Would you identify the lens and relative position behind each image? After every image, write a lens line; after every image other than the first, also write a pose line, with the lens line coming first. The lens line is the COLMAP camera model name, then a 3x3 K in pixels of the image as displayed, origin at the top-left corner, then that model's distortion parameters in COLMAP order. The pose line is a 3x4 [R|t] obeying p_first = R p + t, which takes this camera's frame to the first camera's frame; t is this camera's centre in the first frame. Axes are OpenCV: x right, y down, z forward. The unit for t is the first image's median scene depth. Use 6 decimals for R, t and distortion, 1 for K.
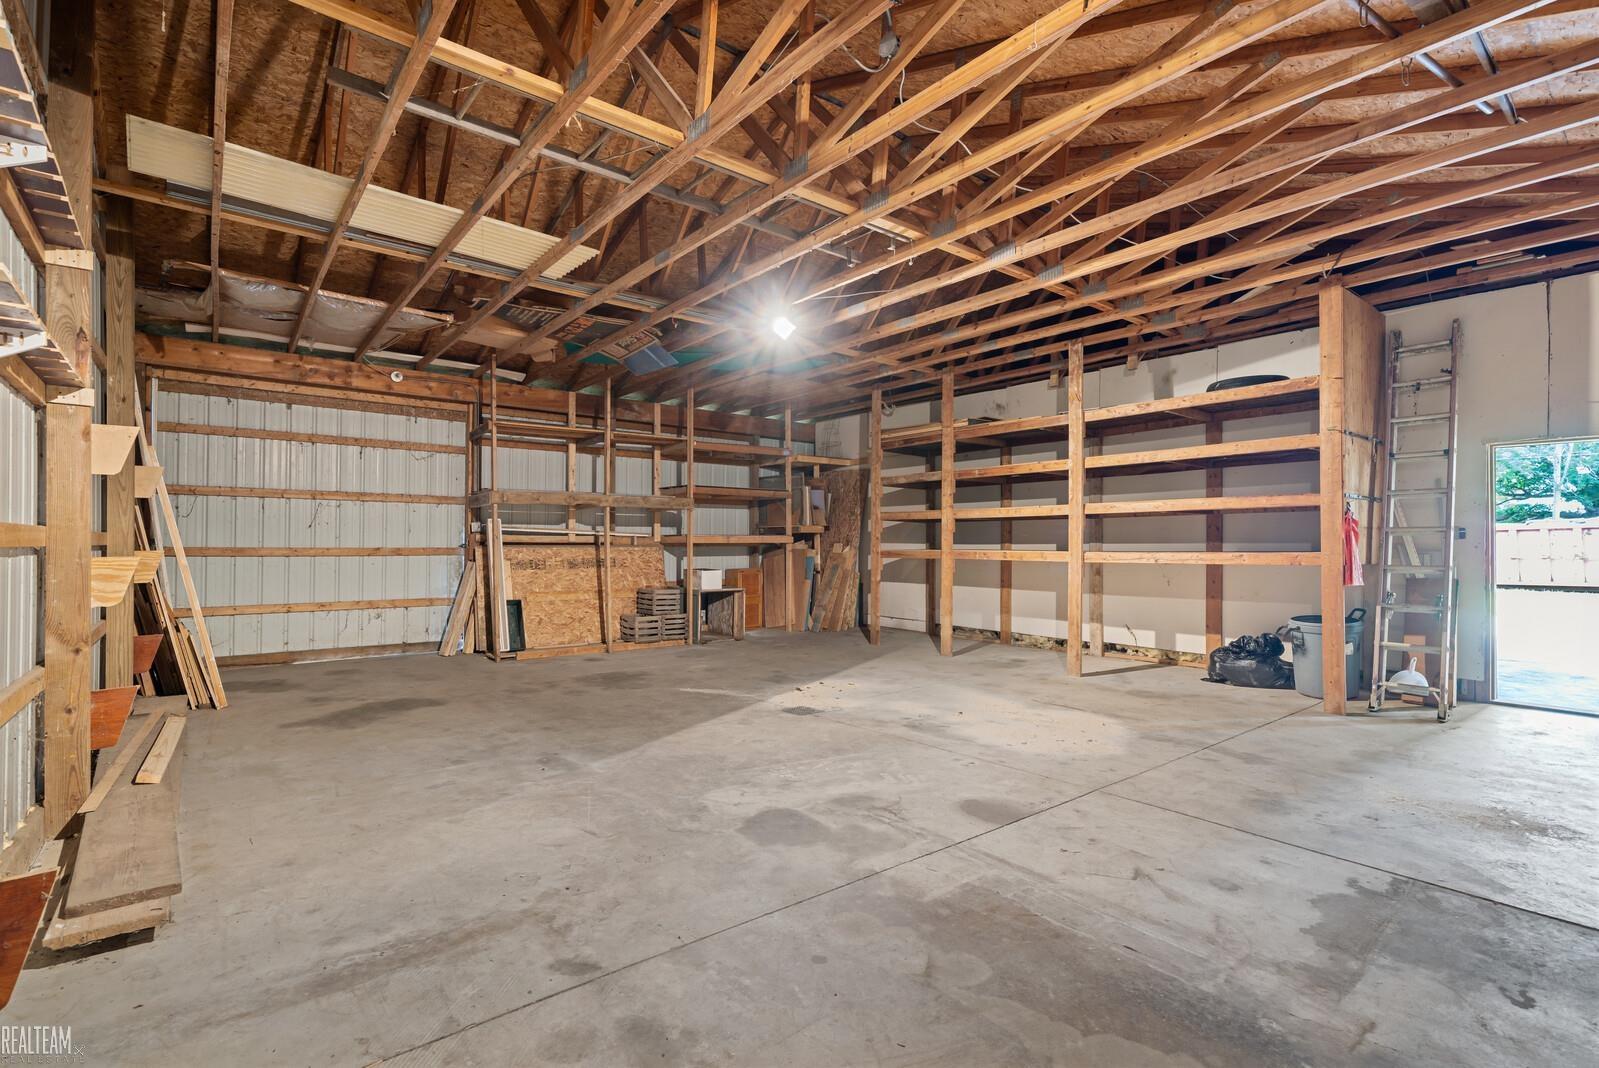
lens RADIAL K [[749.9, 0, 799.5], [0, 749.9, 534.0], [0, 0, 1]] dist [-0.000140, -0.000016]
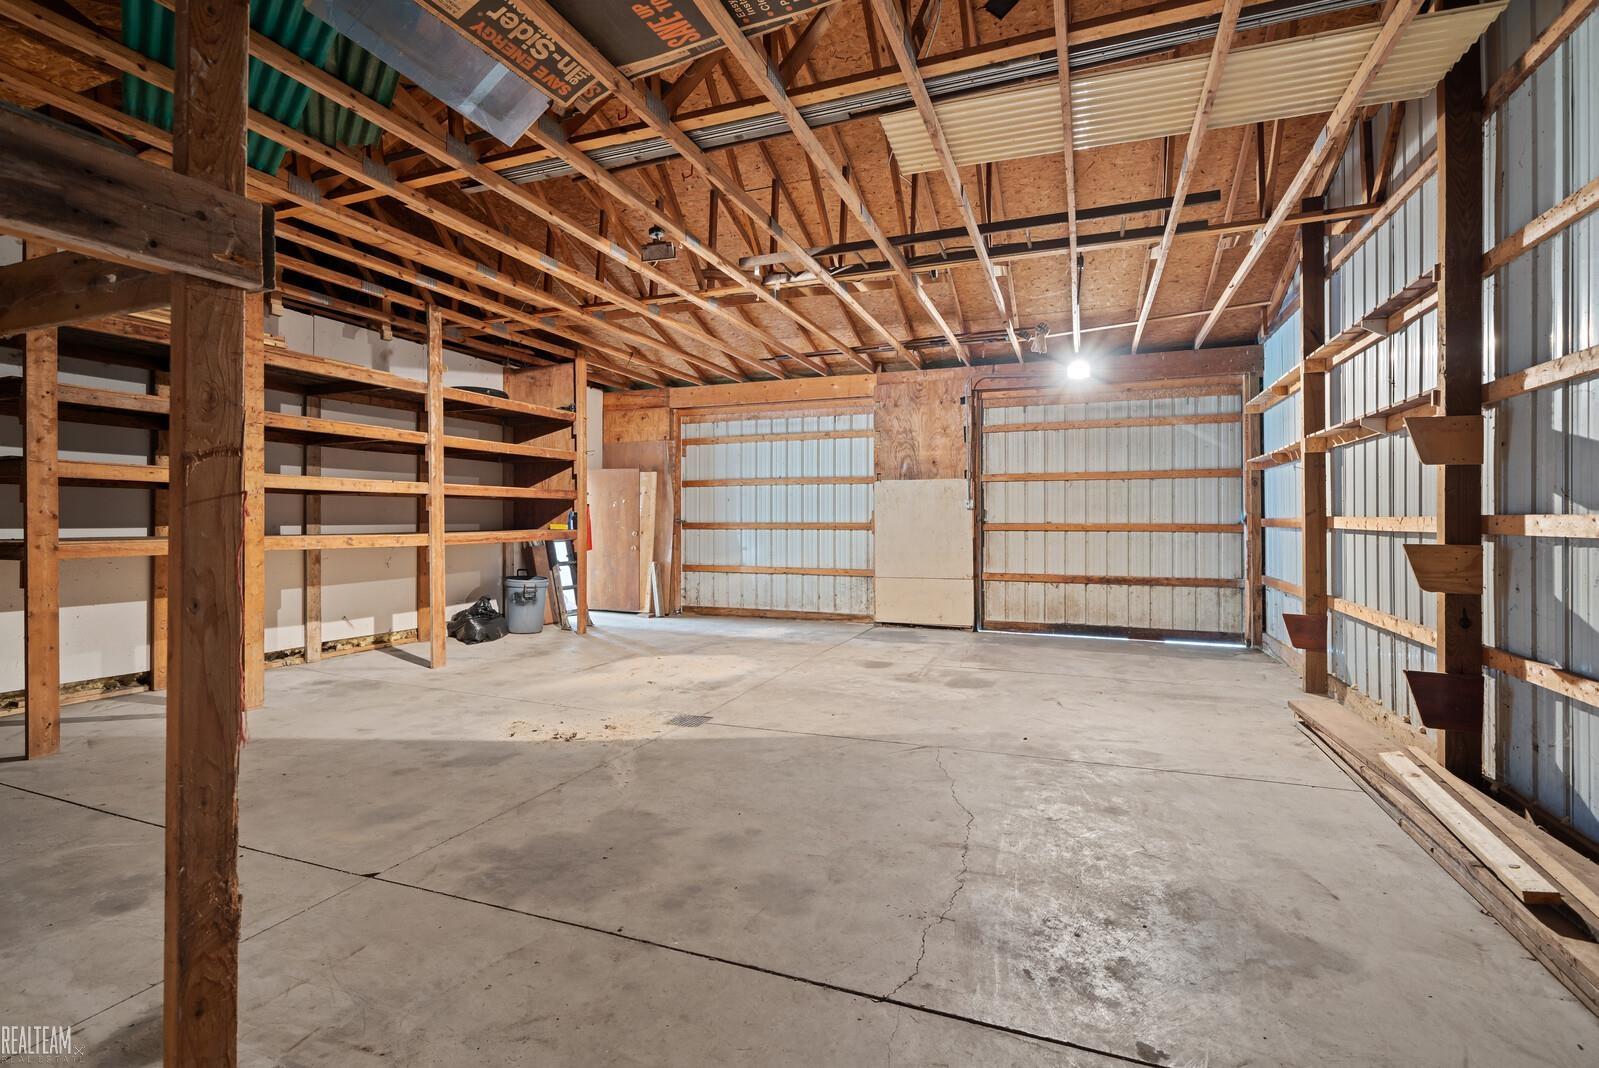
lens RADIAL K [[733.2, 0, 797.0], [0, 733.2, 519.9], [0, 0, 1]] dist [-0.000540, -0.000061]
pose [[-0.494270, -0.001664, 0.869307, -0.627736], [-0.012901, 0.999902, -0.005422, 0.004458], [-0.869213, -0.013895, -0.494243, 1.034754]]
